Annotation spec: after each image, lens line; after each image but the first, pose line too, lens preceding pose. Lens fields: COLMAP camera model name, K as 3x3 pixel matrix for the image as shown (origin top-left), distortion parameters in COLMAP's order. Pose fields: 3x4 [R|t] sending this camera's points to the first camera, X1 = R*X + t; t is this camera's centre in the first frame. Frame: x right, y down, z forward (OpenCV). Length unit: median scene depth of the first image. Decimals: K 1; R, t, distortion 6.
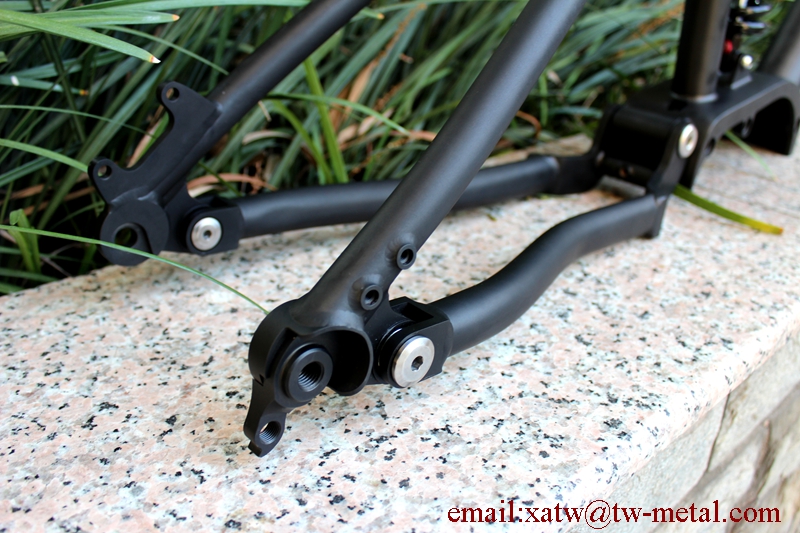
lens RADIAL K [[748.1, 0, 400.0], [0, 748.1, 266.5], [0, 0, 1]] dist [-0.156904, 0.135622]
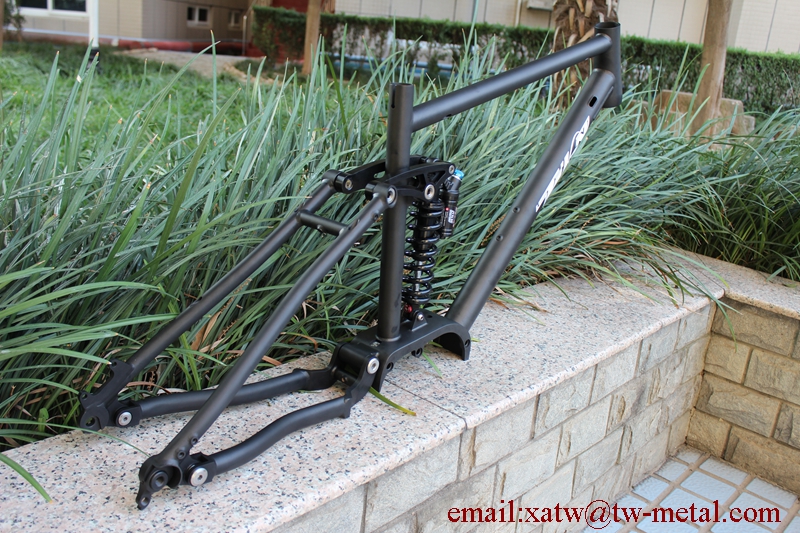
lens RADIAL K [[748.1, 0, 400.0], [0, 748.1, 266.5], [0, 0, 1]] dist [-0.156904, 0.135622]
pose [[0.993532, 0.034598, 0.108155, 0.400932], [-0.018120, 0.988553, -0.149784, -0.230607], [-0.112099, 0.146856, 0.982785, -1.713133]]
